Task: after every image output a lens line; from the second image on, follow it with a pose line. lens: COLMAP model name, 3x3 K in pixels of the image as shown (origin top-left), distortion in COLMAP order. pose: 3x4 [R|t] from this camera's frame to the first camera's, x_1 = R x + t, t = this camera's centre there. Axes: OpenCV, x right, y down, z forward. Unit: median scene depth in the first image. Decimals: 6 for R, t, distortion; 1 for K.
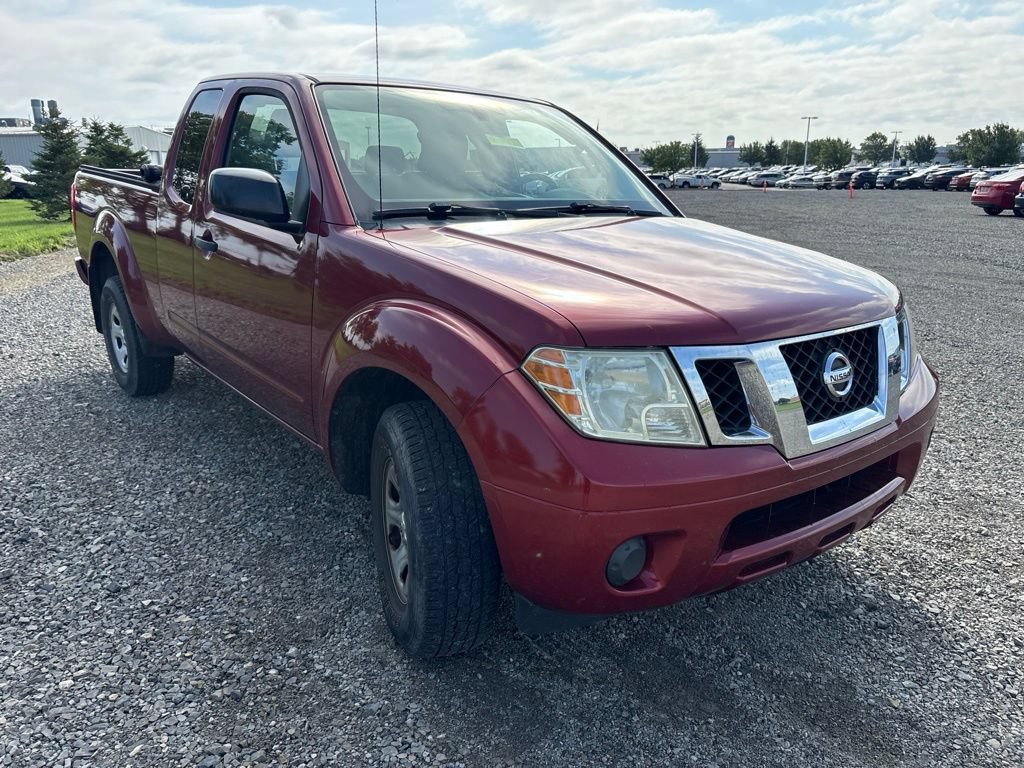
lens RADIAL K [[805.4, 0, 512.0], [0, 805.4, 384.0], [0, 0, 1]] dist [0.066670, -0.074303]
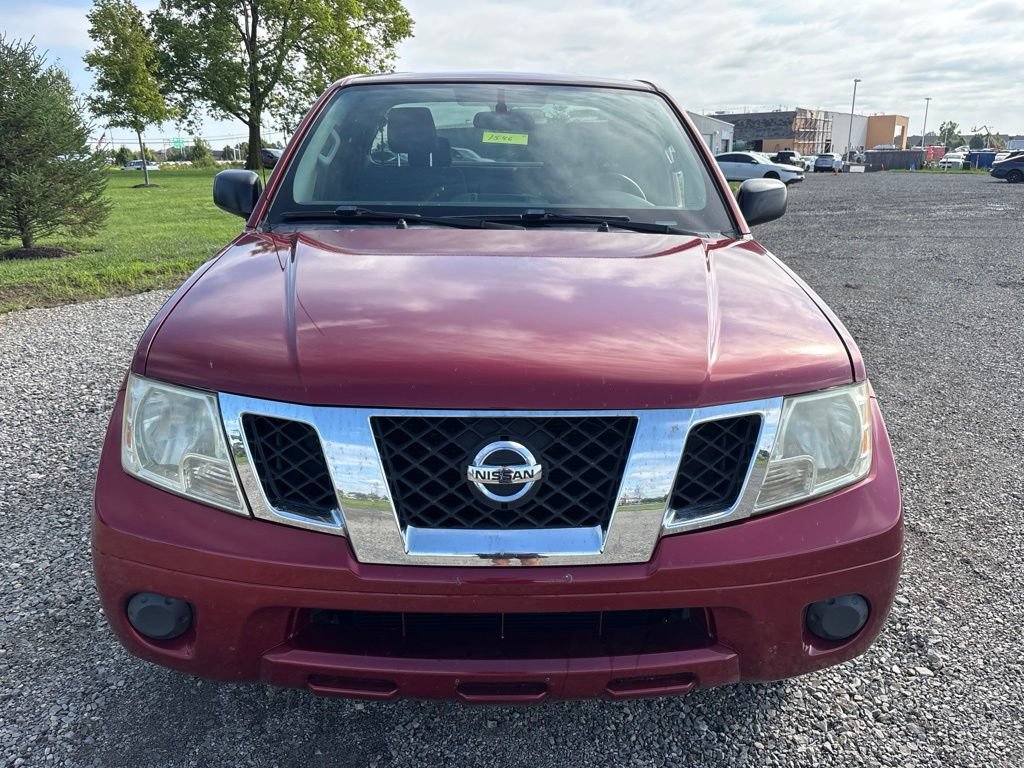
lens RADIAL K [[805.4, 0, 512.0], [0, 805.4, 384.0], [0, 0, 1]] dist [0.066670, -0.074303]
pose [[0.795906, 0.165700, -0.582304, 0.478066], [-0.153622, 0.985612, 0.070491, -0.083194], [0.585606, 0.033351, 0.809910, 0.243048]]
